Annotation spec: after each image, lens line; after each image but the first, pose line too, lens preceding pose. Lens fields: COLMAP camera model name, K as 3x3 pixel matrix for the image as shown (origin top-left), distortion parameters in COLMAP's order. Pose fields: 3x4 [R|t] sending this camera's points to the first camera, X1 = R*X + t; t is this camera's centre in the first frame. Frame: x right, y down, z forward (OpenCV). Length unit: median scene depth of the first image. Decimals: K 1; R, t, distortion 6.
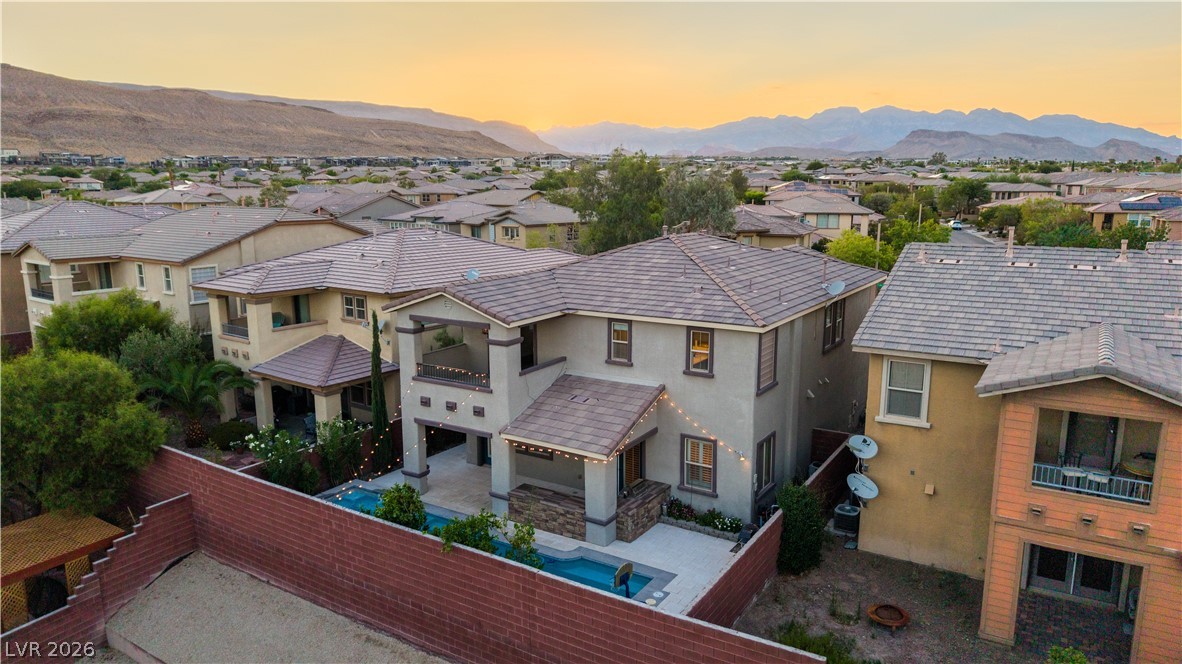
lens RADIAL K [[787.4, 0, 592.9], [0, 787.4, 336.5], [0, 0, 1]] dist [0.031503, -0.032959]
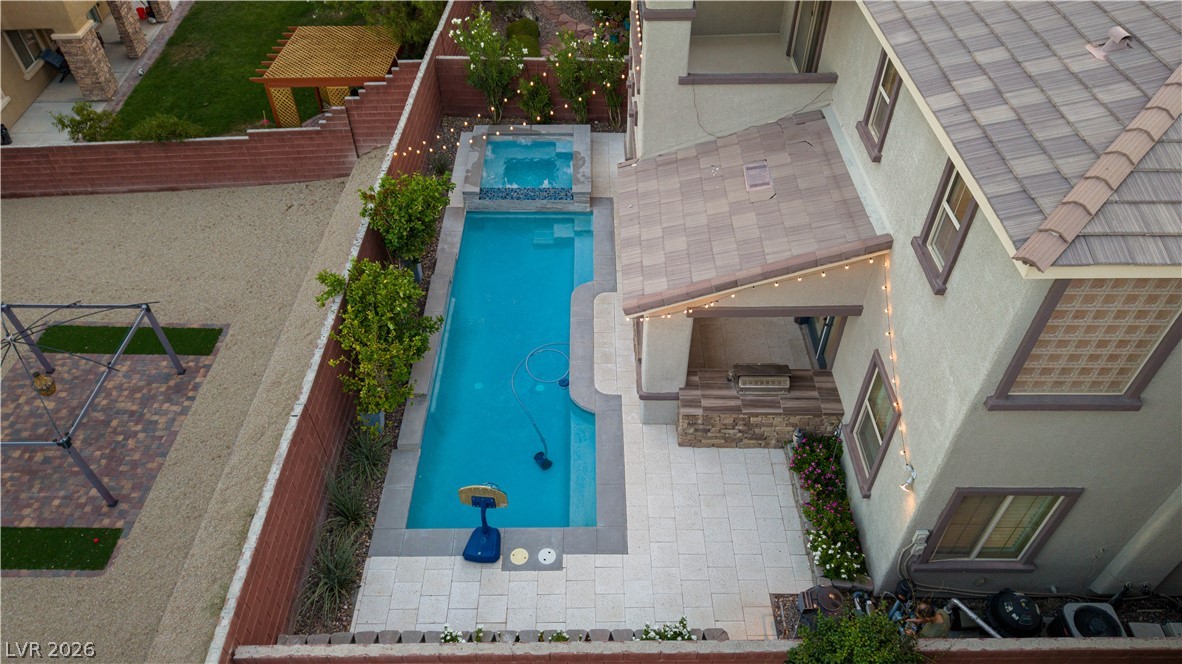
lens RADIAL K [[787.4, 0, 590.1], [0, 787.4, 339.0], [0, 0, 1]] dist [0.031503, -0.032959]
pose [[0.534543, 0.593838, -0.601349, 0.296764], [-0.163544, 0.770769, 0.615767, -0.135003], [0.829167, -0.230806, 0.509127, 0.640773]]
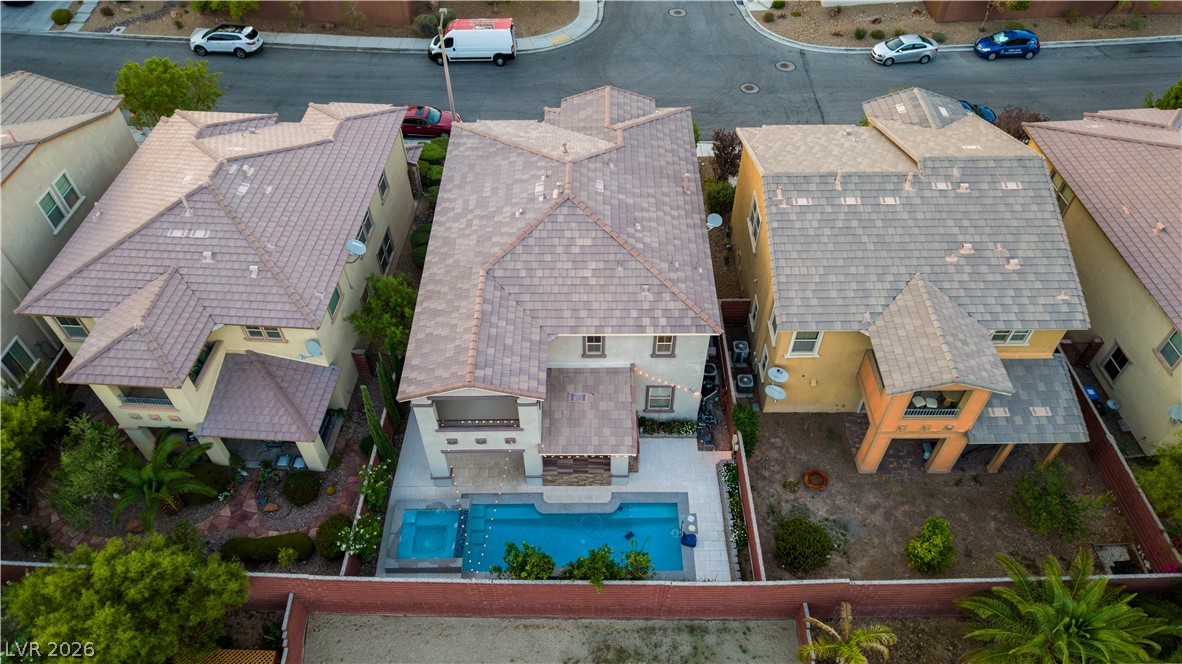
lens RADIAL K [[787.4, 0, 588.6], [0, 787.4, 331.3], [0, 0, 1]] dist [0.031503, -0.032959]
pose [[0.847923, -0.396793, 0.351543, -0.413971], [0.108358, 0.778866, 0.617759, -0.801431], [-0.518927, -0.485720, 0.703414, 0.151174]]
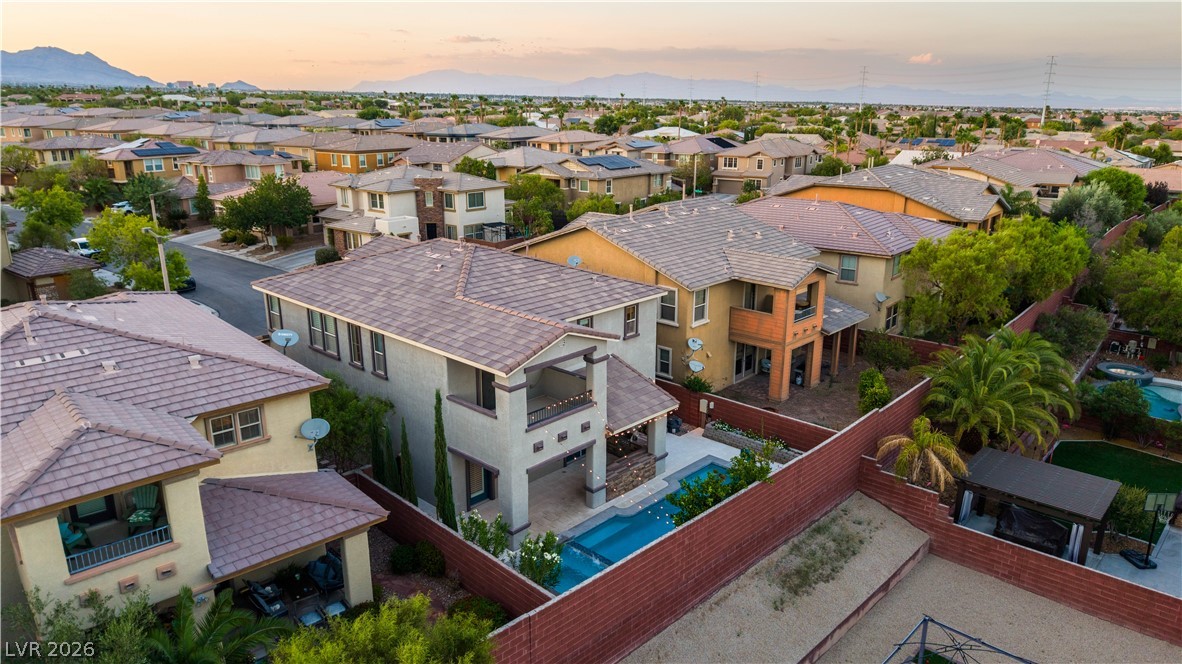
lens RADIAL K [[787.4, 0, 591.7], [0, 787.4, 321.4], [0, 0, 1]] dist [0.031503, -0.032959]
pose [[0.202642, -0.262011, 0.943550, -1.172663], [0.186453, 0.956237, 0.225491, -0.301628], [-0.961339, 0.130233, 0.242626, 0.711867]]
